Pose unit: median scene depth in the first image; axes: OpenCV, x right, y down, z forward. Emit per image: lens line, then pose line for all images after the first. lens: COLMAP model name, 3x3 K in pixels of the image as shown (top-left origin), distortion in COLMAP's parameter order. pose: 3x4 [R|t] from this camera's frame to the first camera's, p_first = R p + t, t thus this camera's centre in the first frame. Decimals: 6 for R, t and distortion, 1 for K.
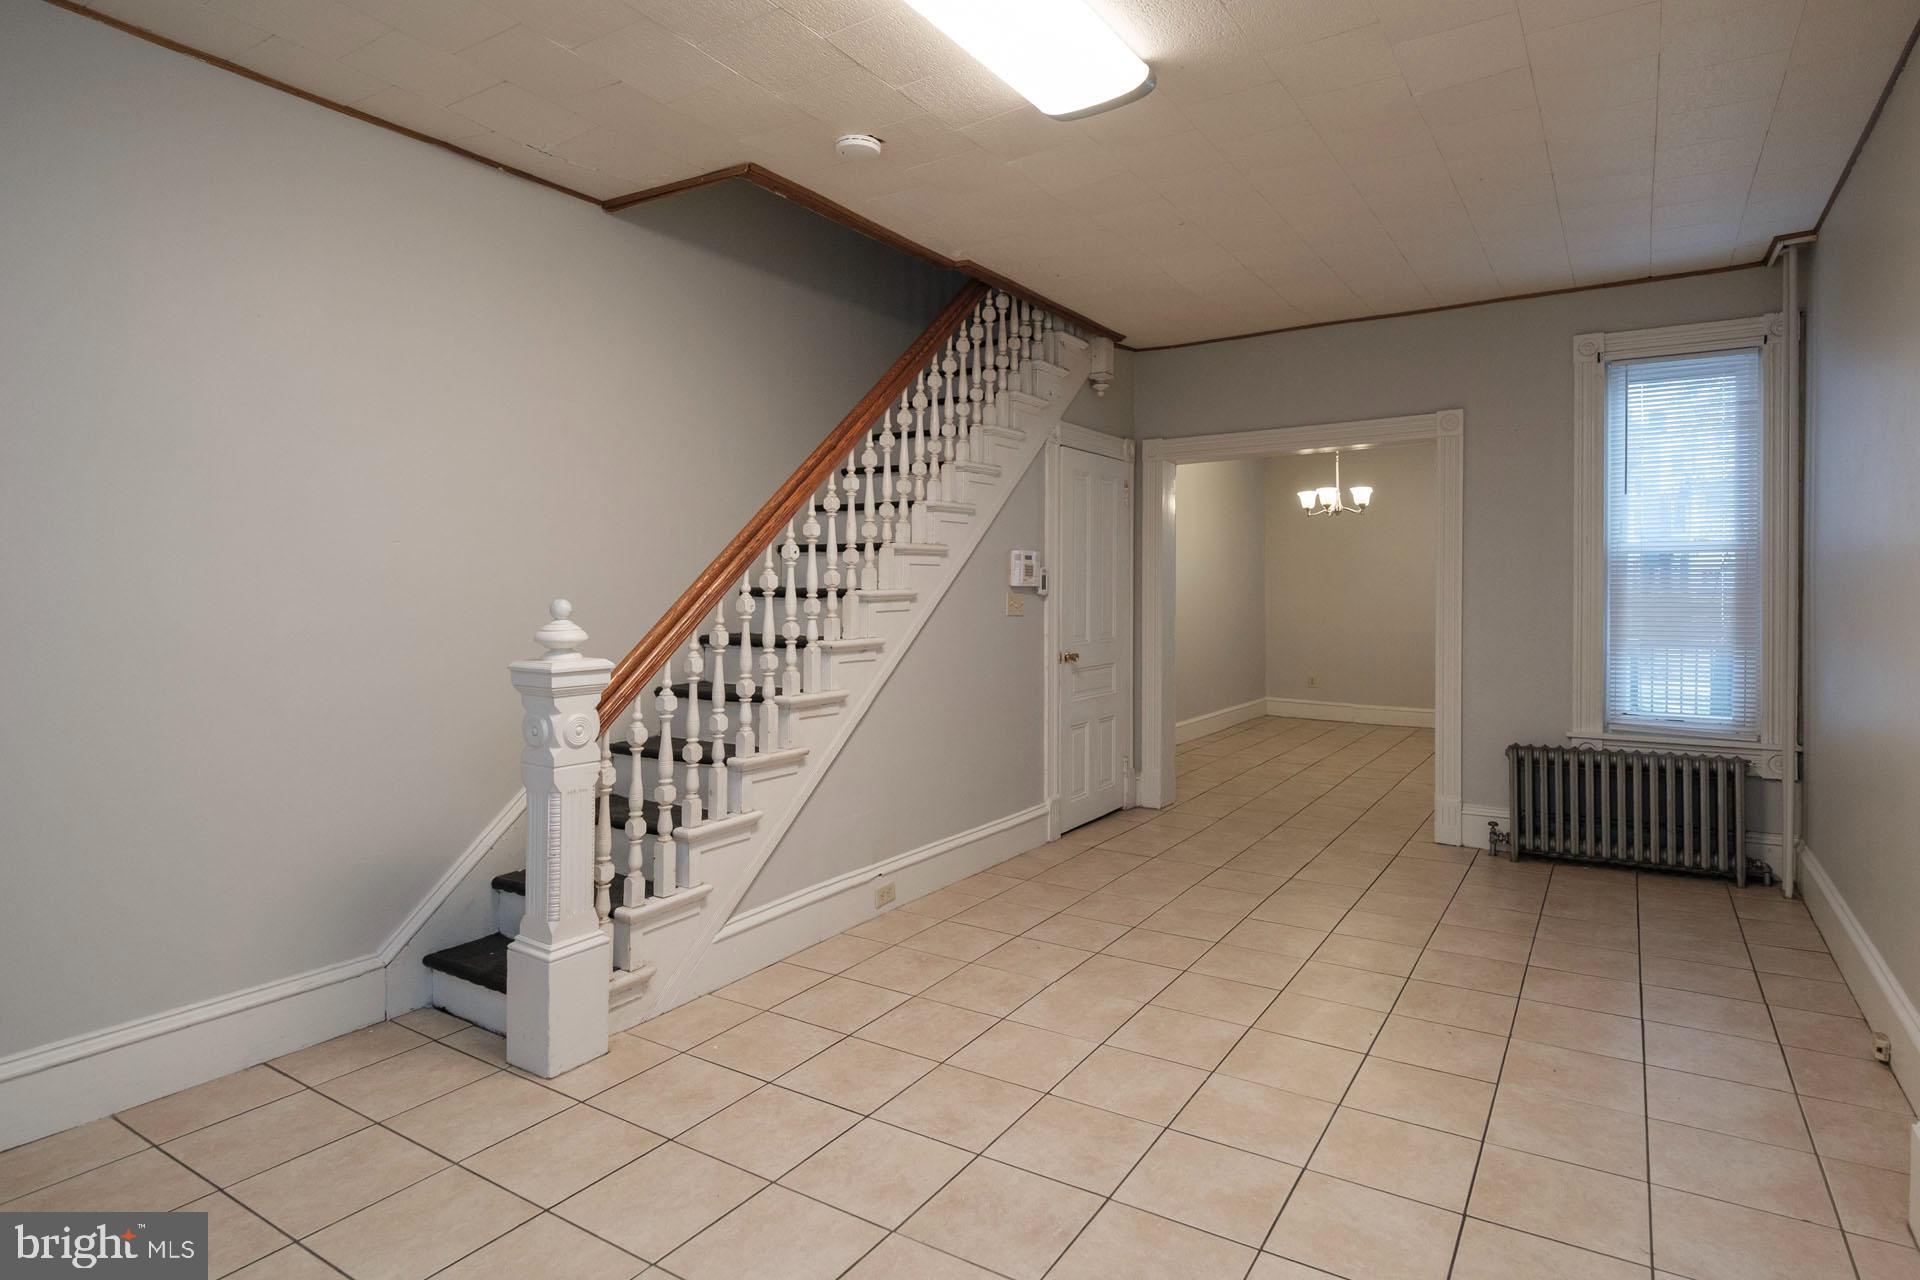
lens RADIAL K [[1030.6, 0, 976.0], [0, 1030.6, 594.6], [0, 0, 1]] dist [0.004327, 0.000484]
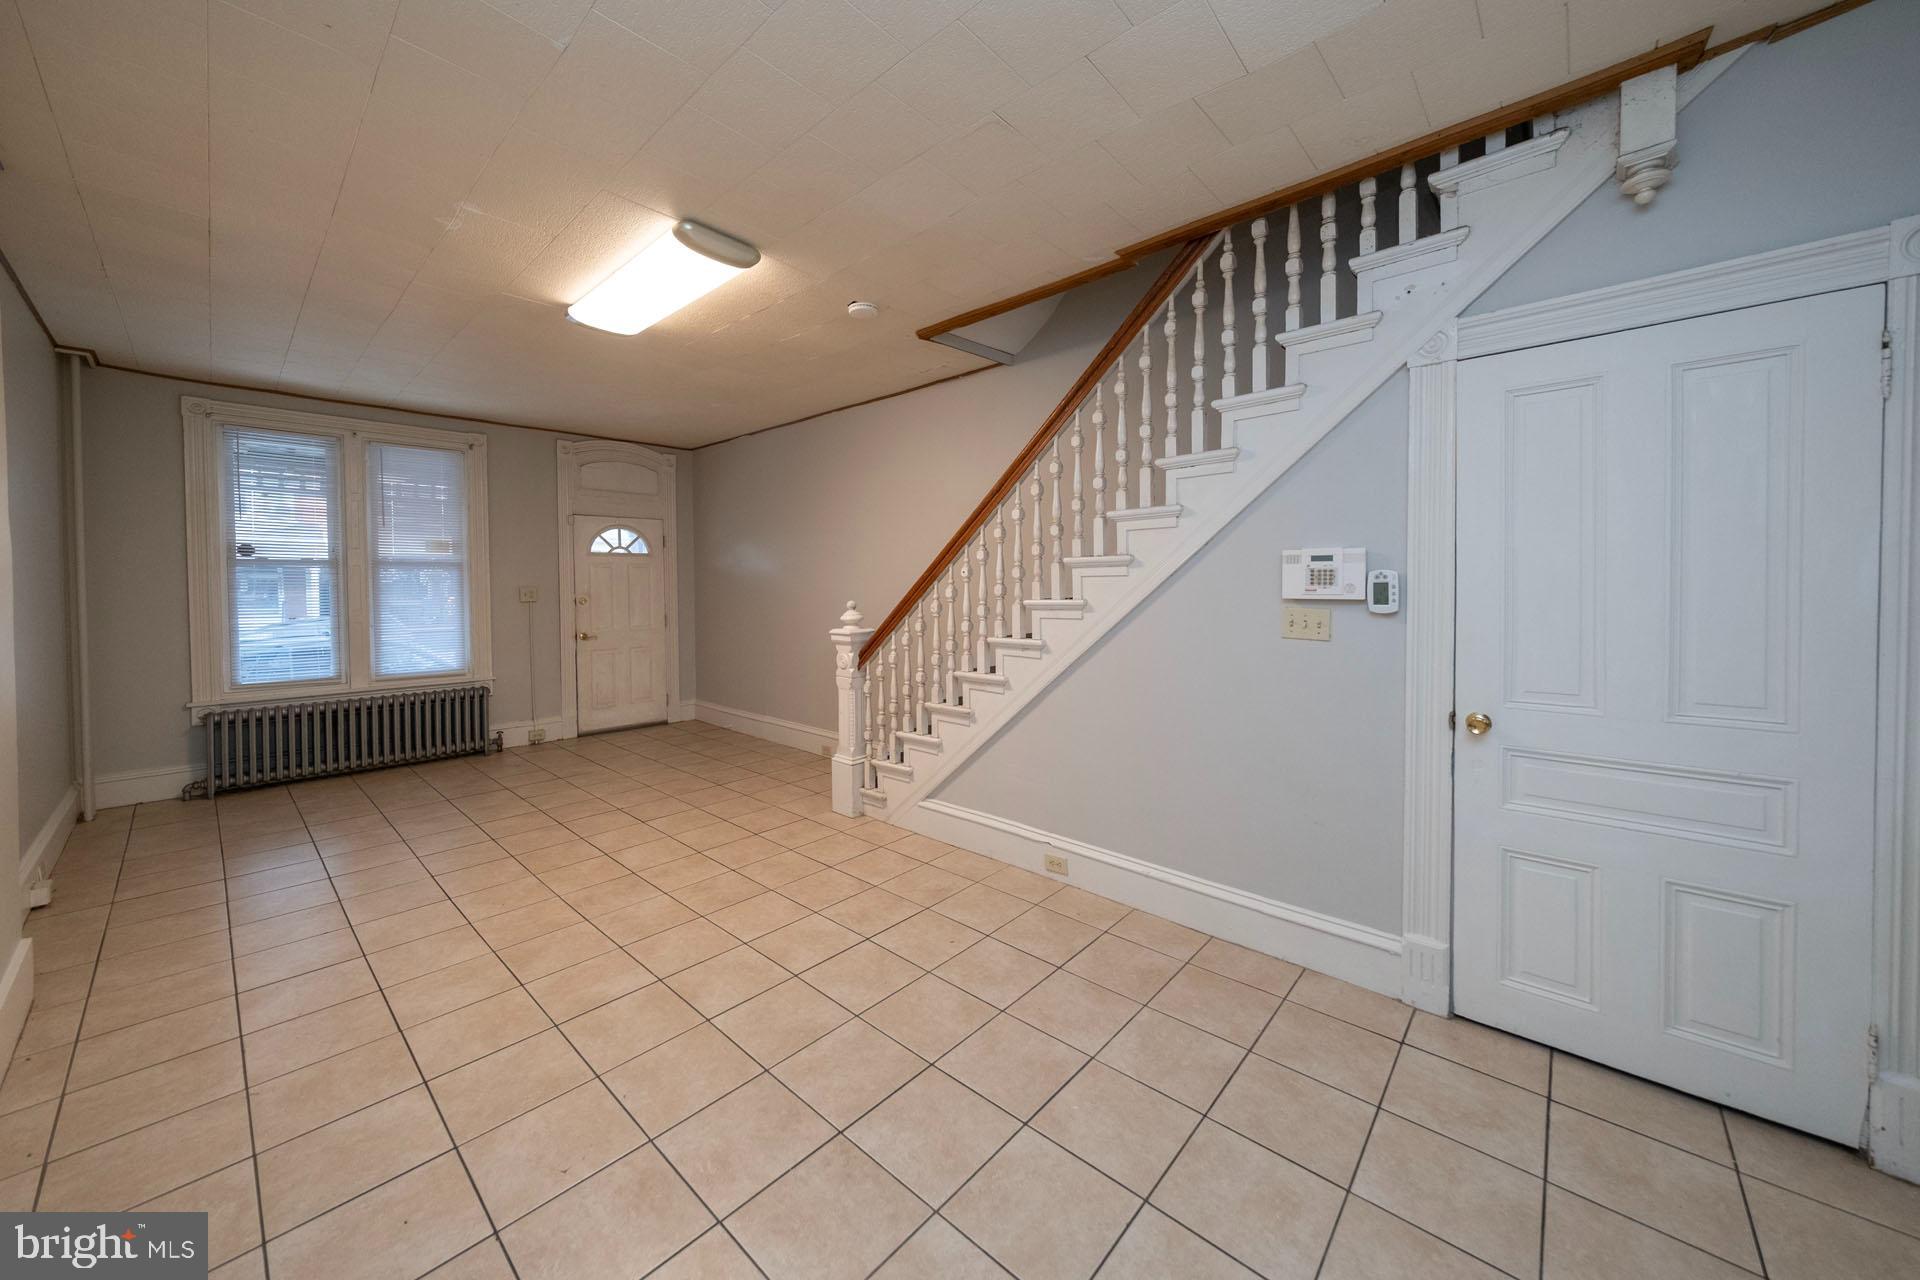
lens RADIAL K [[687.4, 0, 954.2], [0, 687.4, 592.1], [0, 0, 1]] dist [0.010354, -0.000431]
pose [[-0.175048, 0.021251, -0.984330, 0.780799], [0.004671, 0.999774, 0.020753, -0.033151], [0.984549, -0.000965, -0.175108, 1.171544]]
